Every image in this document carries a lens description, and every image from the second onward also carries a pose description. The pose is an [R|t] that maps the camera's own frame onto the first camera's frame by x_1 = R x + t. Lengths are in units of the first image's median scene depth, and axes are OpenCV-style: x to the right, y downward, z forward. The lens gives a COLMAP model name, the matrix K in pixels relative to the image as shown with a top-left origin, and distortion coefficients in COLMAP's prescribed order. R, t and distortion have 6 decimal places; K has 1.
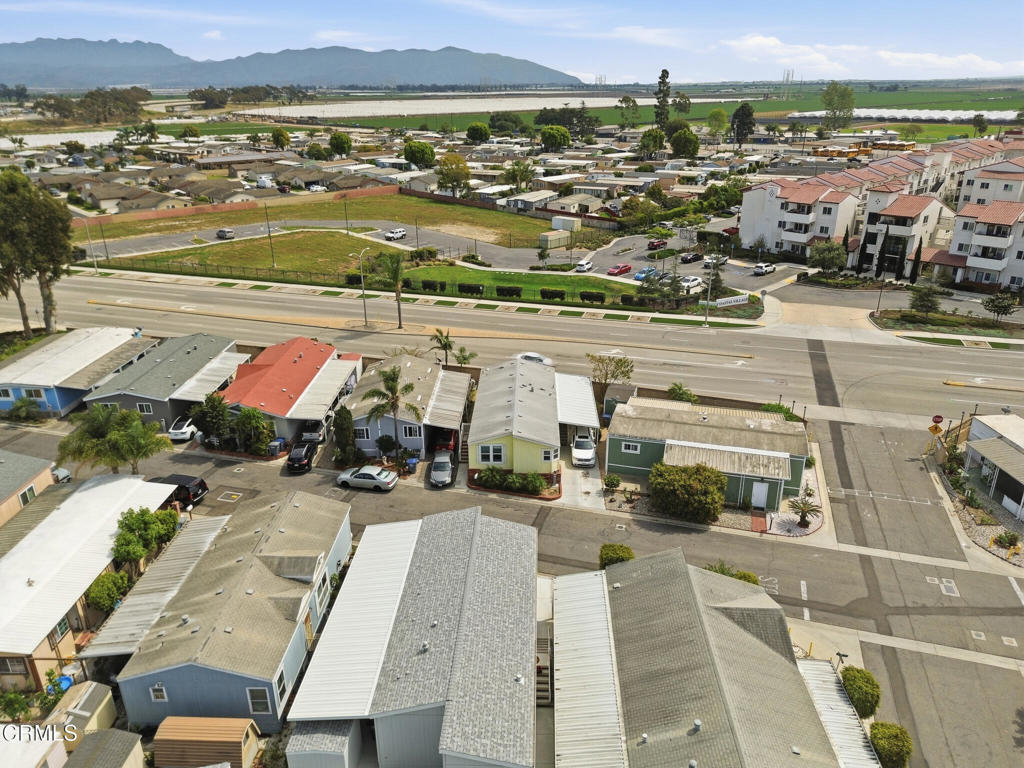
lens RADIAL K [[732.0, 0, 516.1], [0, 732.0, 390.6], [0, 0, 1]] dist [0.068644, -0.068253]
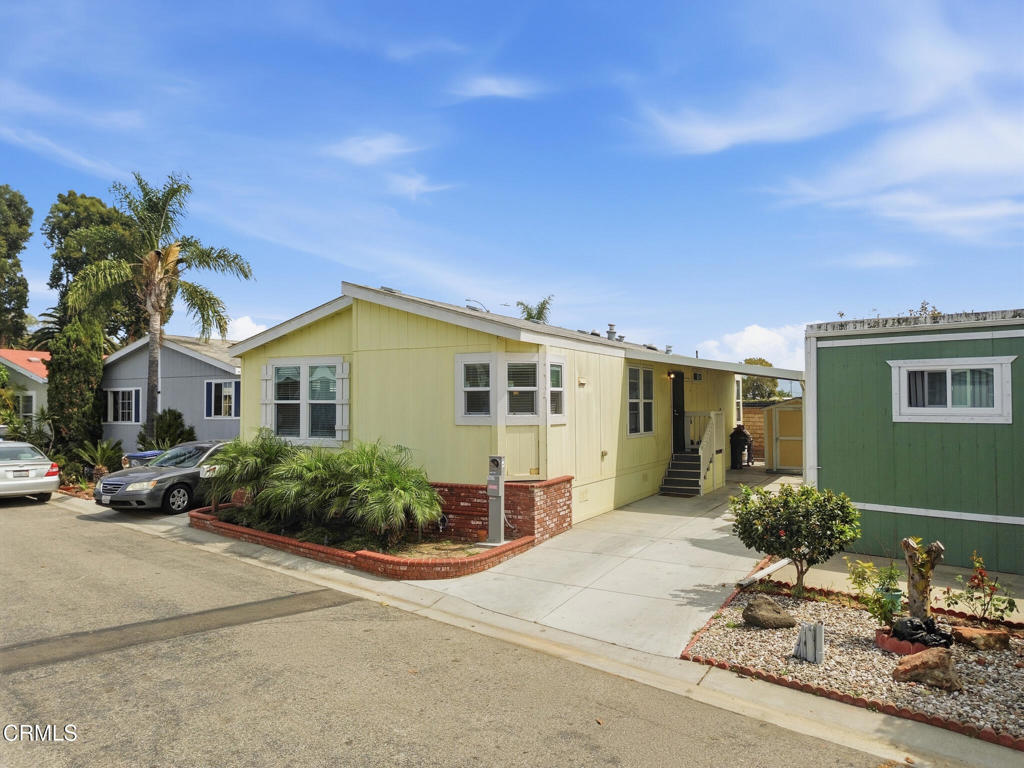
lens RADIAL K [[726.8, 0, 514.5], [0, 726.8, 387.3], [0, 0, 1]] dist [0.071309, -0.071144]
pose [[0.890331, -0.005521, -0.455280, 0.090291], [-0.180616, 0.913605, -0.364286, 0.099734], [0.417957, 0.406566, 0.812414, 0.510144]]
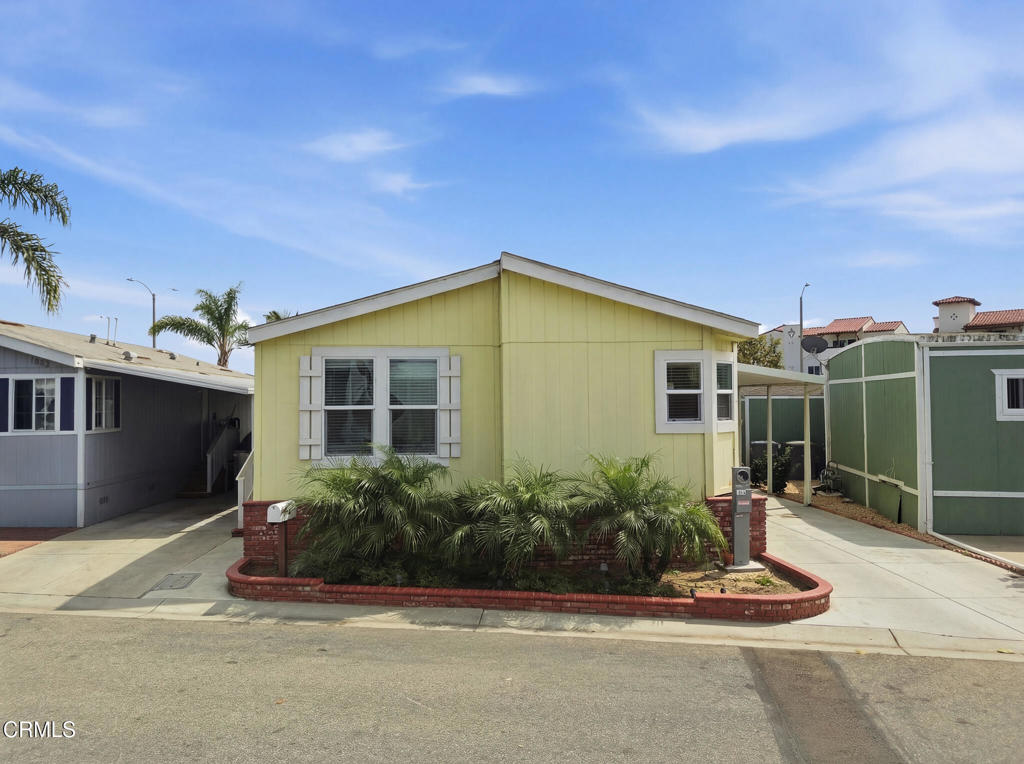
lens RADIAL K [[726.8, 0, 514.5], [0, 726.8, 385.3], [0, 0, 1]] dist [0.071309, -0.071144]
pose [[0.994507, 0.001708, 0.104658, -0.012002], [0.041757, 0.910386, -0.411647, 0.098813], [-0.095982, 0.413755, 0.905314, 0.511931]]
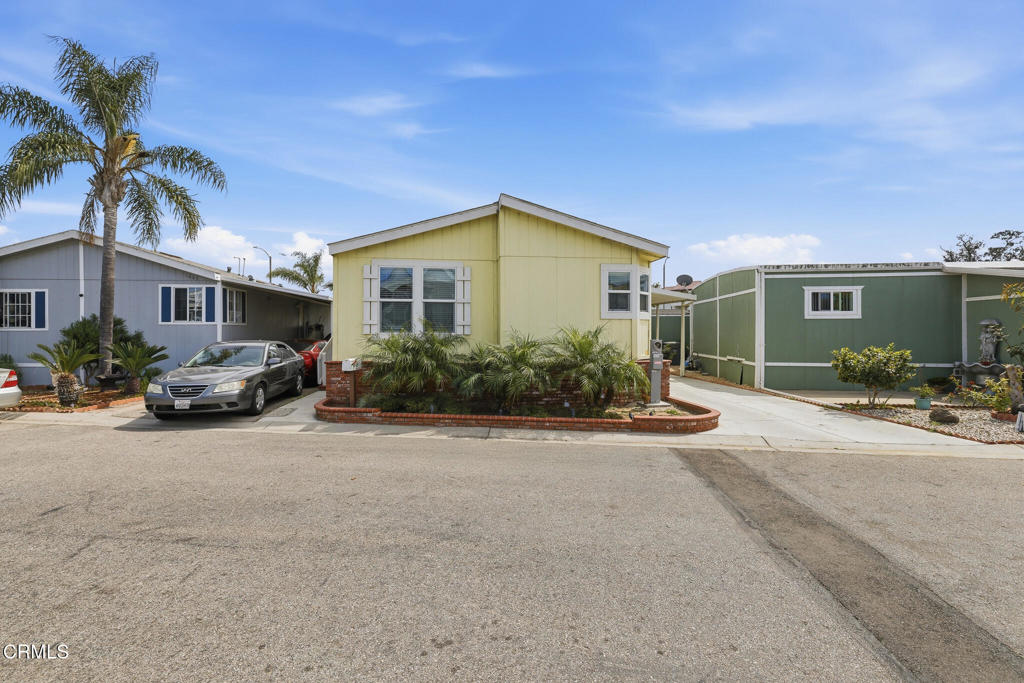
lens RADIAL K [[433.2, 0, 504.8], [0, 433.2, 334.4], [0, 0, 1]] dist [-0.001695, 0.000416]
pose [[0.989795, 0.007475, 0.142303, -0.015081], [0.048561, 0.921156, -0.386151, 0.101664], [-0.133970, 0.389121, 0.911393, 0.526741]]
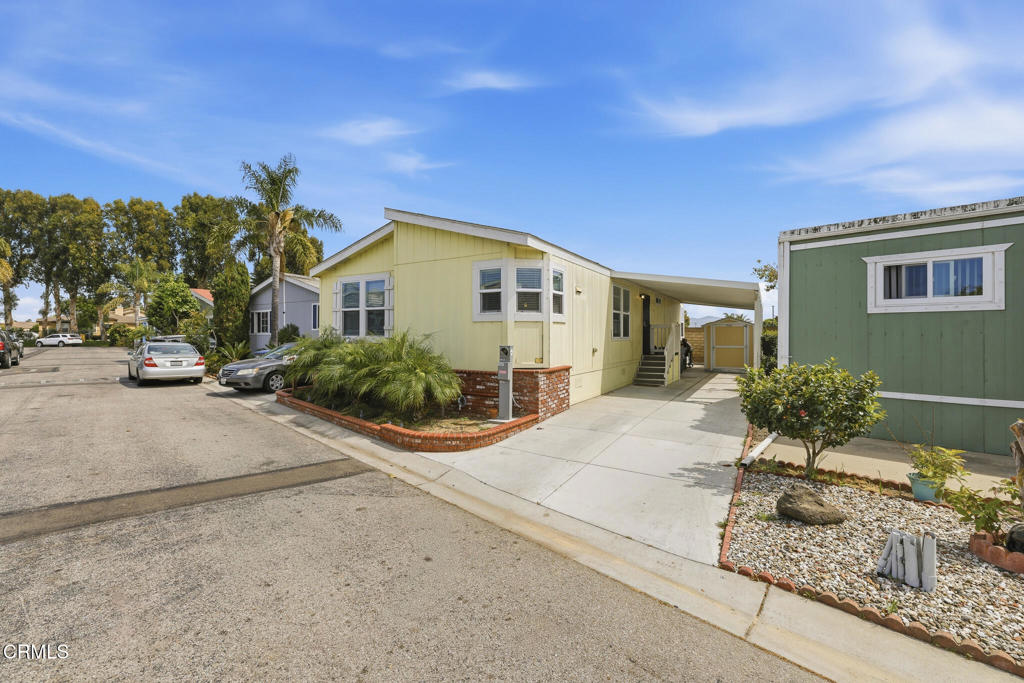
lens RADIAL K [[433.2, 0, 504.8], [0, 433.2, 334.4], [0, 0, 1]] dist [-0.001695, 0.000416]
pose [[0.864957, 0.007624, -0.501788, 0.074156], [-0.204070, 0.918827, -0.337805, 0.092989], [0.458481, 0.394587, 0.796302, 0.544393]]
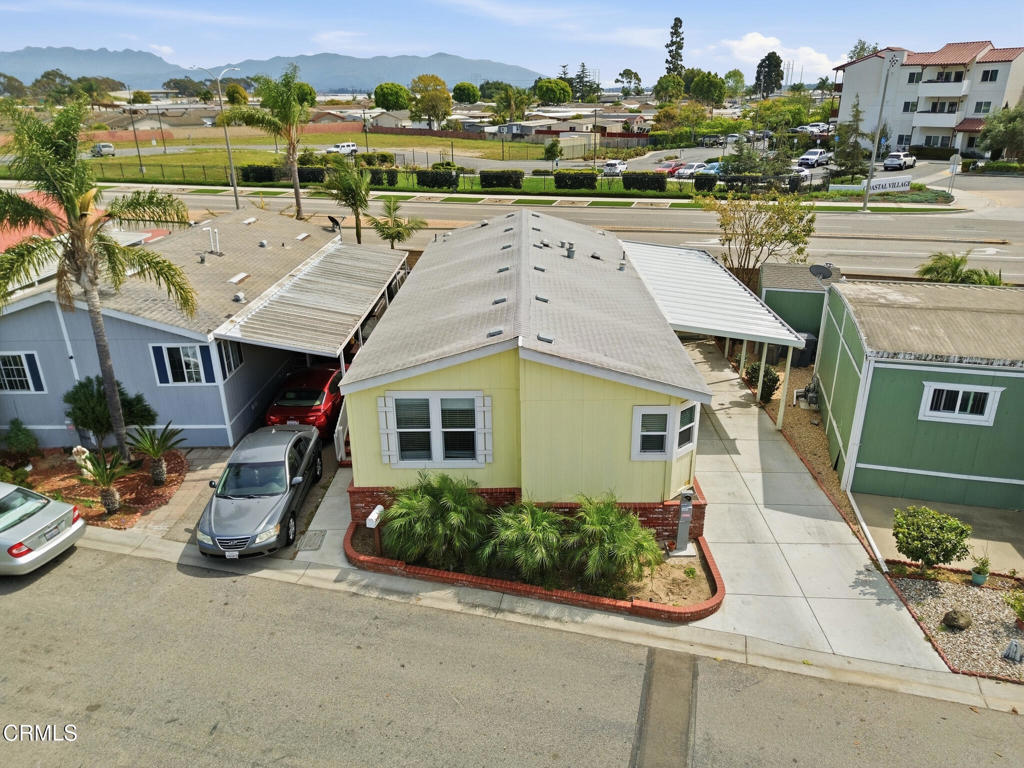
lens RADIAL K [[726.8, 0, 514.5], [0, 726.8, 387.3], [0, 0, 1]] dist [0.071309, -0.071144]
pose [[0.999942, -0.008788, 0.006235, -0.004428], [0.008875, 0.999862, -0.014024, 0.046586], [-0.006111, 0.014079, 0.999882, 0.458071]]
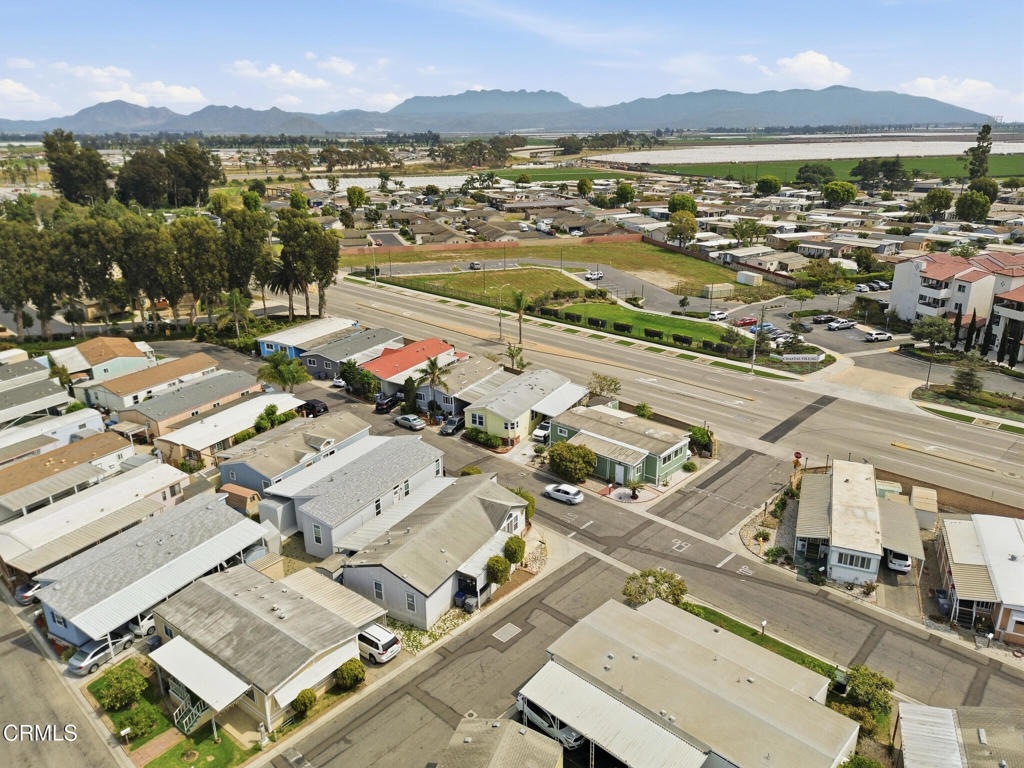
lens RADIAL K [[737.2, 0, 512.0], [0, 737.2, 384.0], [0, 0, 1]] dist [0.084693, -0.080762]
pose [[0.889374, 0.148867, -0.432265, 0.431876], [-0.173441, 0.984685, -0.017736, 0.016932], [0.423004, 0.090746, 0.901572, -0.239688]]
